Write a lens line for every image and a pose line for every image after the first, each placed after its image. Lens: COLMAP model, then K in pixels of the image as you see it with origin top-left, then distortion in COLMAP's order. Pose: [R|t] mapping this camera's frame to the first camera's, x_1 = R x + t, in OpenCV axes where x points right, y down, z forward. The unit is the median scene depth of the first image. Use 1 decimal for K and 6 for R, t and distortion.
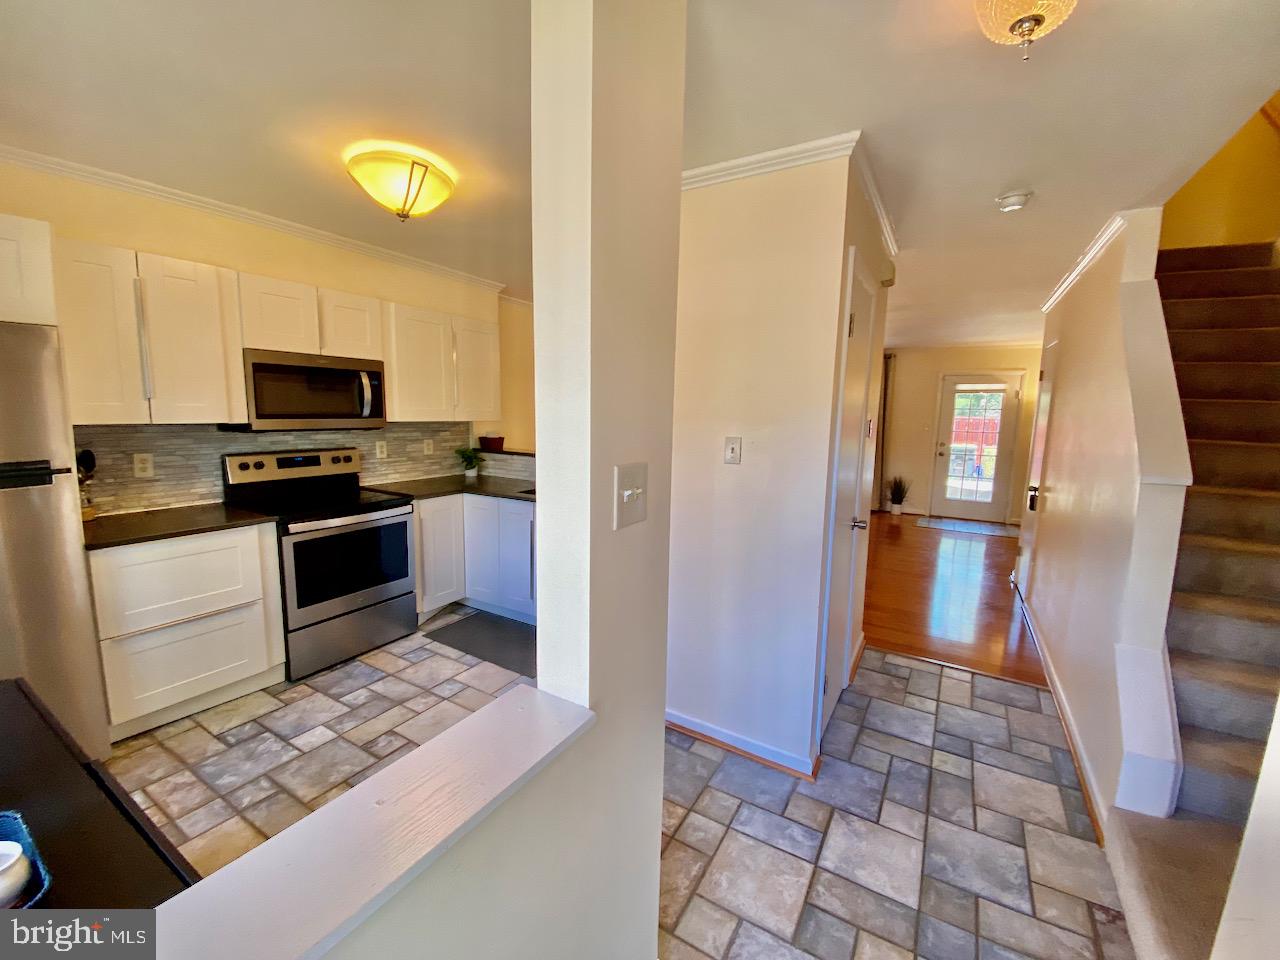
lens RADIAL K [[514.4, 0, 641.2], [0, 514.4, 487.6], [0, 0, 1]] dist [0.015021, -0.017296]
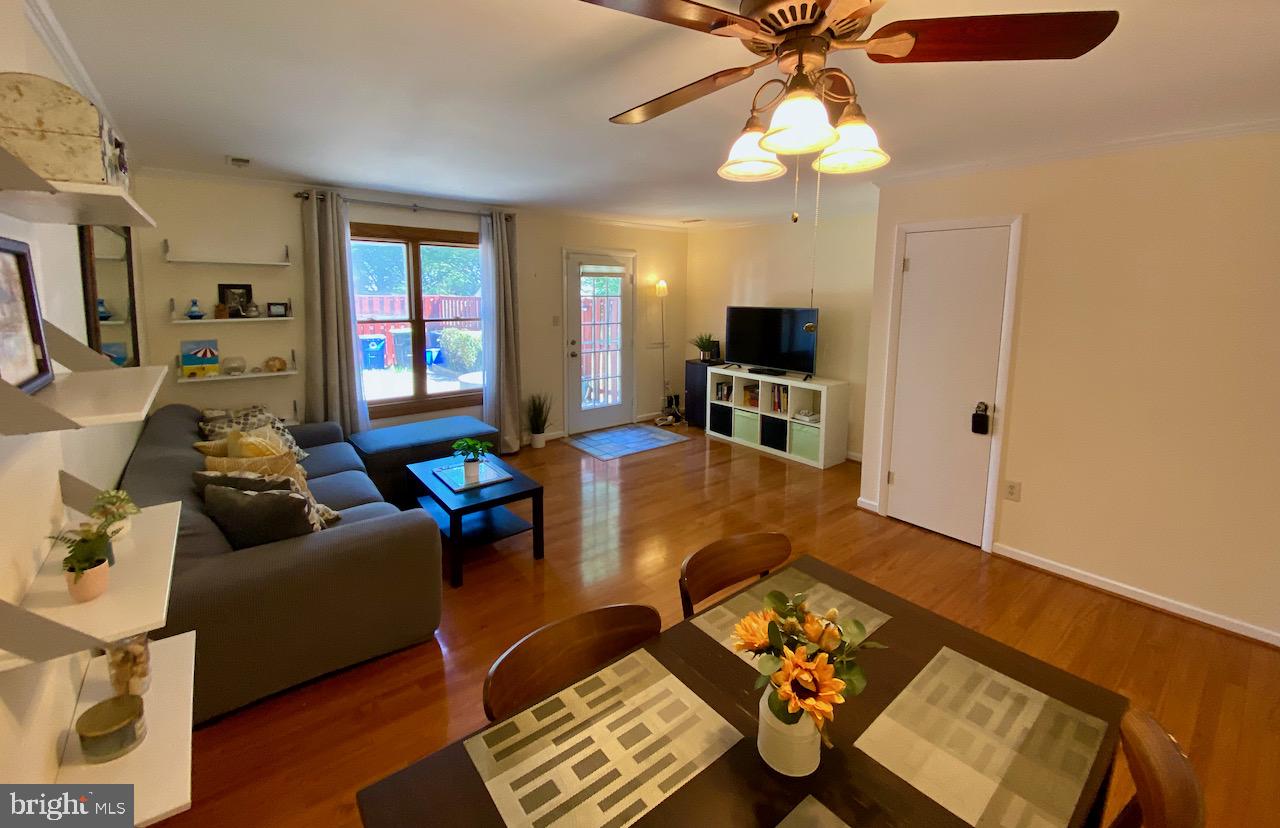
lens RADIAL K [[520.2, 0, 633.5], [0, 520.2, 342.3], [0, 0, 1]] dist [0.036753, -0.003616]
pose [[0.350831, -0.106892, 0.930318, -0.253771], [0.133751, 0.988998, 0.063195, -0.292004], [-0.926838, 0.102260, 0.361268, 1.548094]]
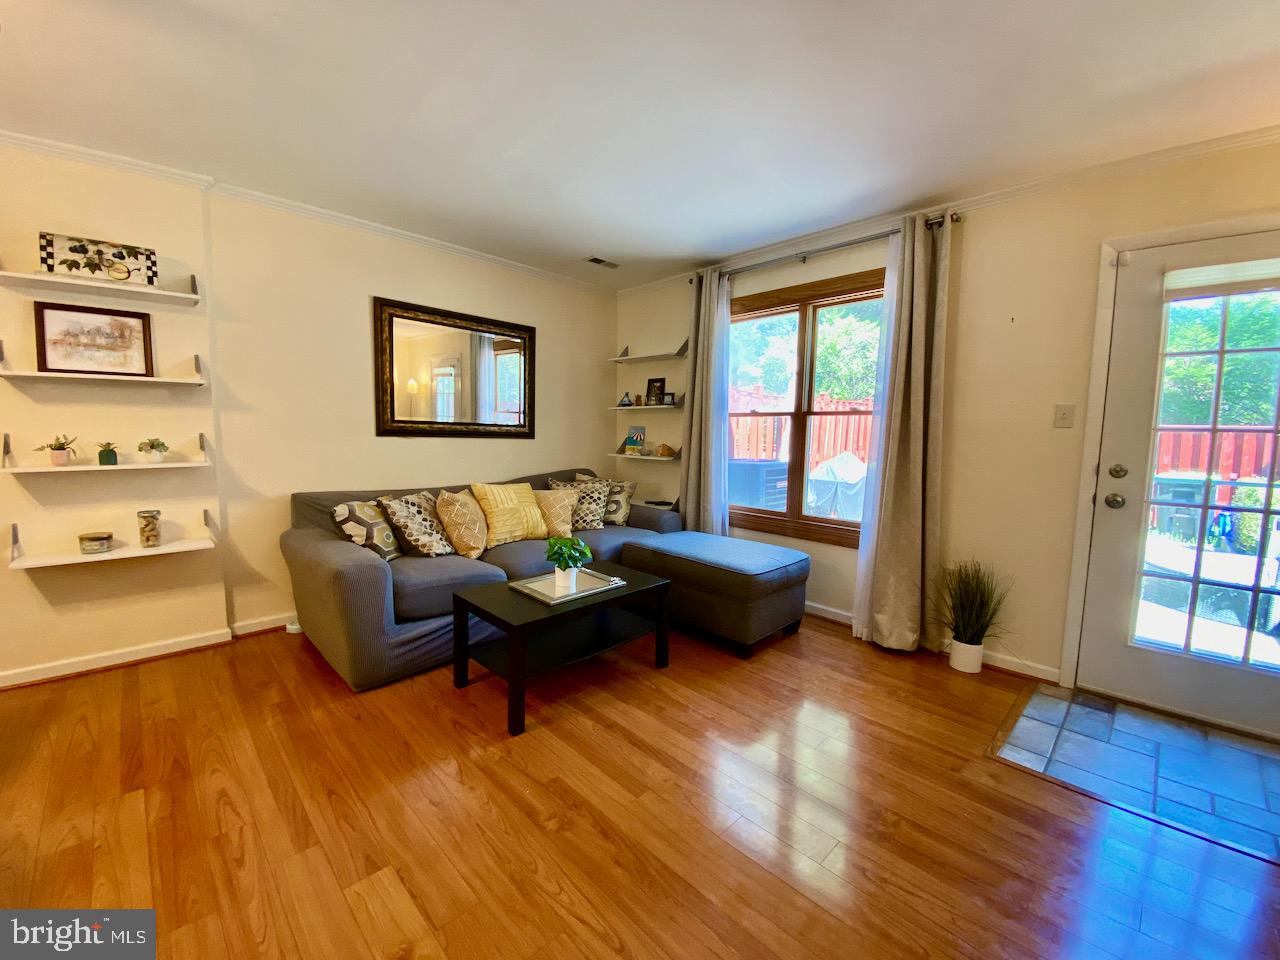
lens RADIAL K [[514.4, 0, 639.4], [0, 514.4, 482.4], [0, 0, 1]] dist [0.015021, -0.017296]
pose [[0.966936, 0.024986, -0.253793, 0.929705], [-0.037943, 0.998207, -0.046288, -0.124839], [0.252181, 0.054387, 0.966150, 1.523625]]
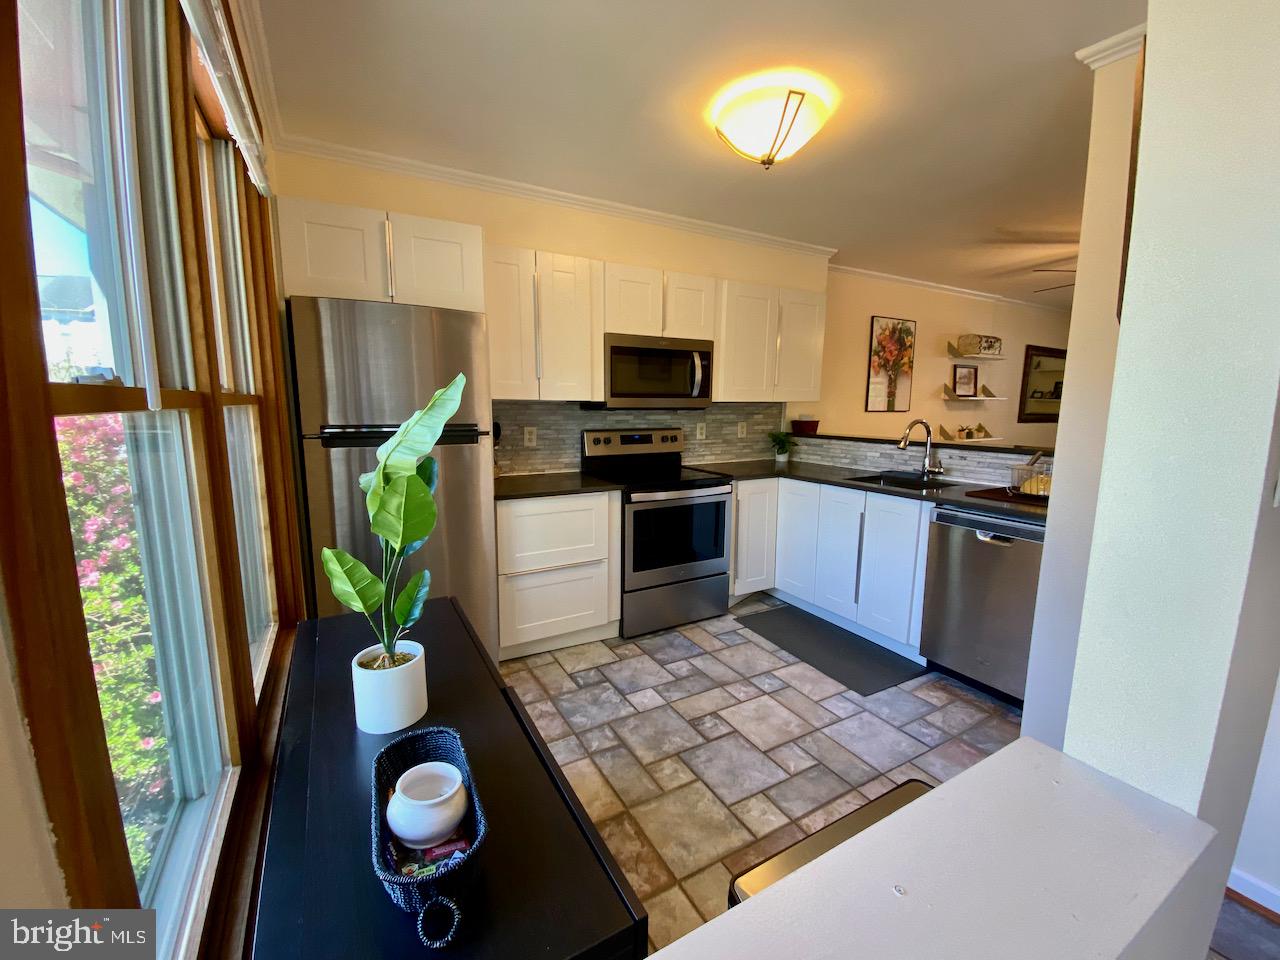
lens RADIAL K [[514.4, 0, 641.4], [0, 514.4, 484.2], [0, 0, 1]] dist [0.015021, -0.017296]
pose [[0.864335, 0.059618, -0.499371, -0.120300], [-0.060571, 0.998061, 0.014315, 0.033116], [0.499256, 0.017874, 0.866270, 0.074992]]
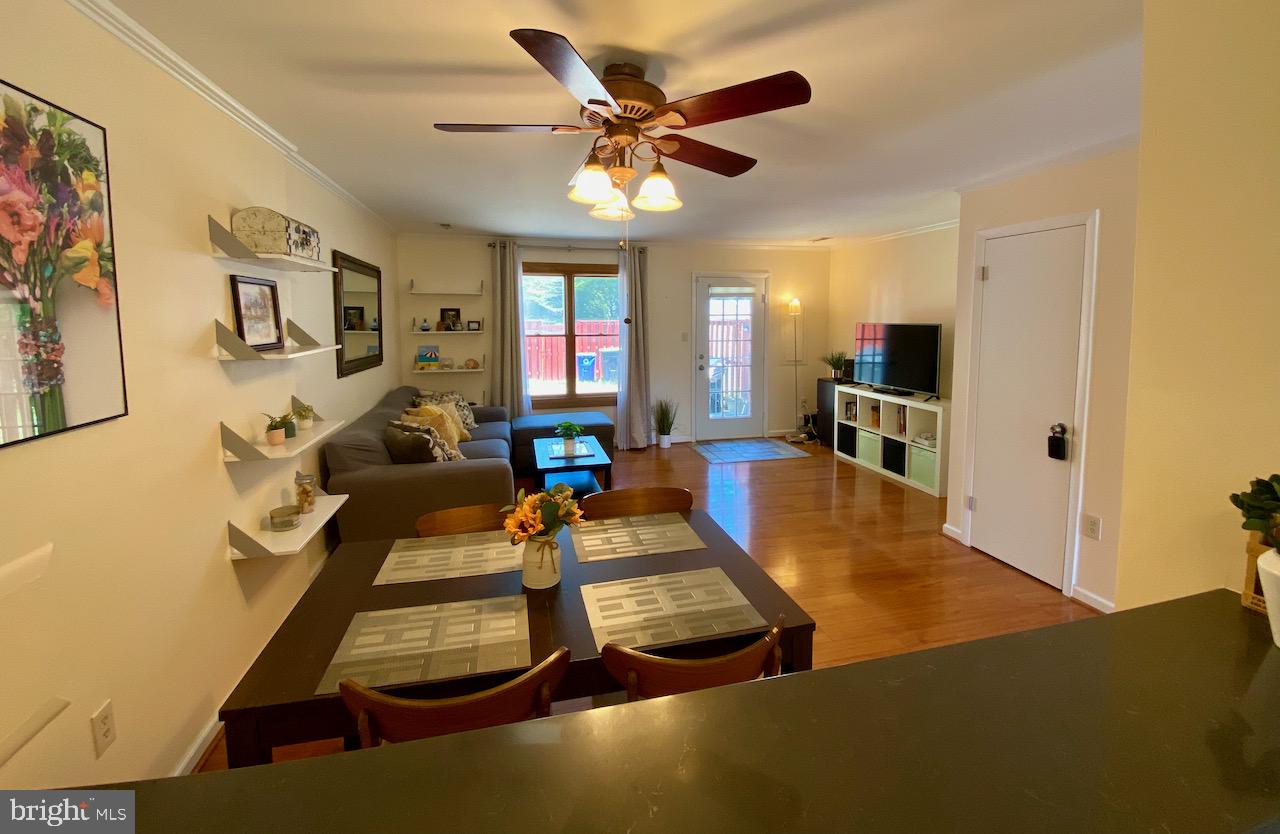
lens RADIAL K [[520.2, 0, 635.8], [0, 520.2, 352.1], [0, 0, 1]] dist [0.036753, -0.003616]
pose [[0.712725, -0.067381, 0.698200, -0.220536], [0.117136, 0.992832, -0.023758, -0.202971], [-0.691594, 0.098717, 0.715508, 1.122339]]
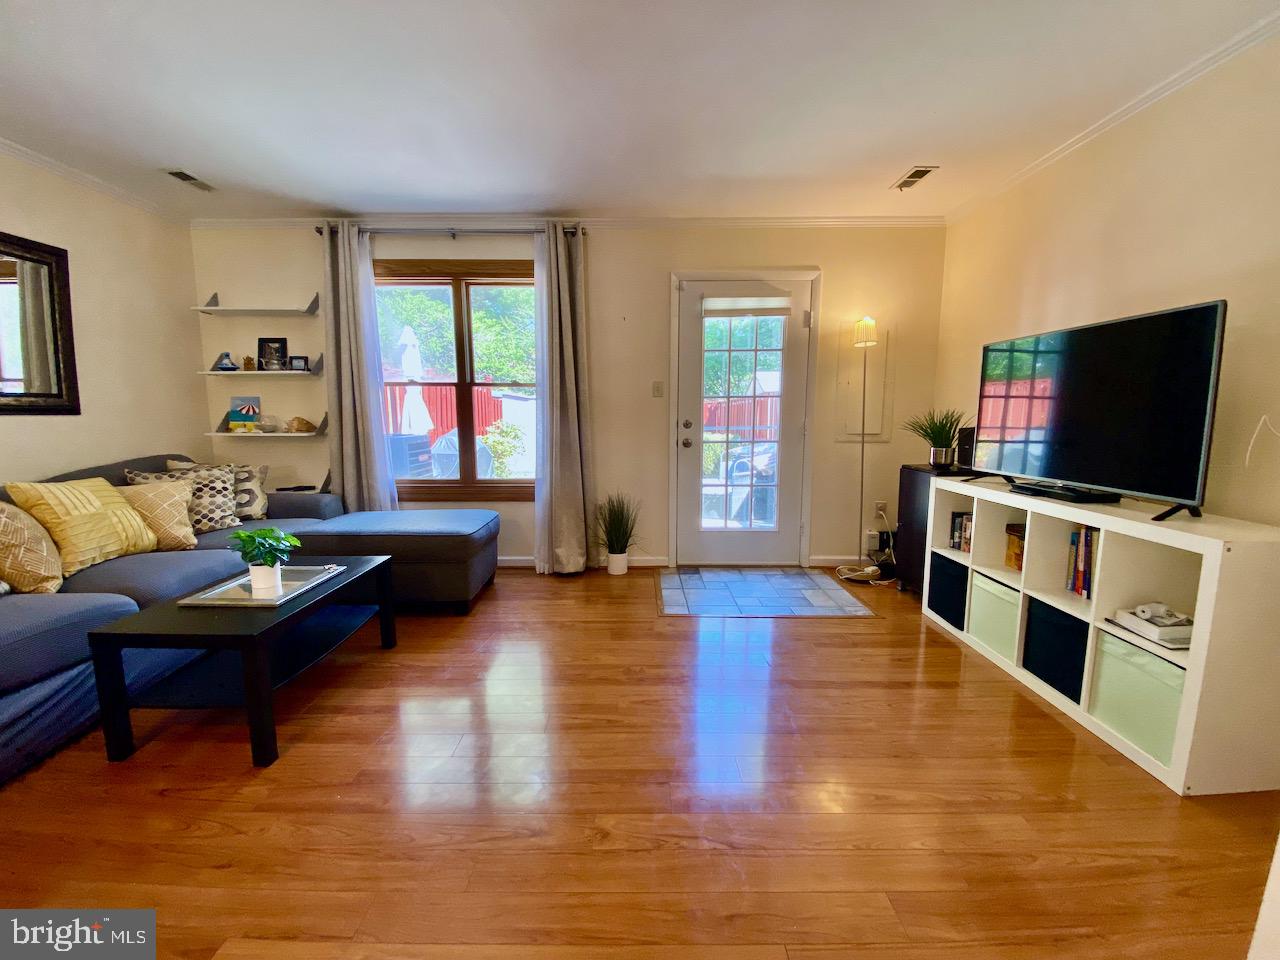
lens RADIAL K [[514.4, 0, 638.1], [0, 514.4, 484.5], [0, 0, 1]] dist [0.015021, -0.017296]
pose [[0.857088, -0.088096, 0.507582, 0.698536], [0.089773, 0.995736, 0.021233, -0.097561], [-0.507288, 0.027369, 0.861342, 1.464124]]
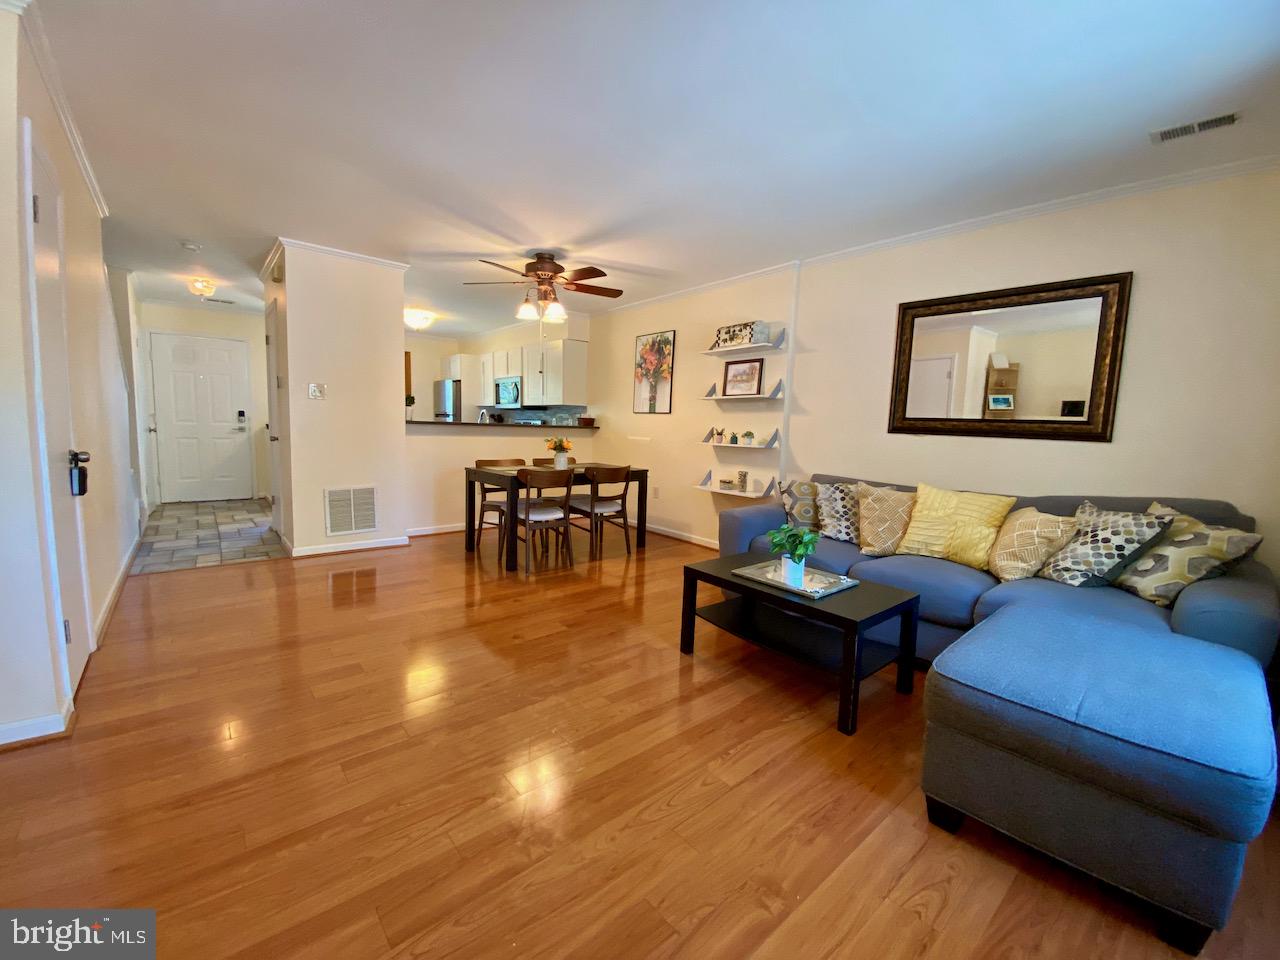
lens RADIAL K [[514.4, 0, 638.4], [0, 514.4, 485.7], [0, 0, 1]] dist [0.015021, -0.017296]
pose [[-0.318656, 0.080363, -0.944457, 1.422370], [-0.175225, 0.974232, 0.142017, -0.201969], [0.931533, 0.210747, -0.296364, 2.272370]]
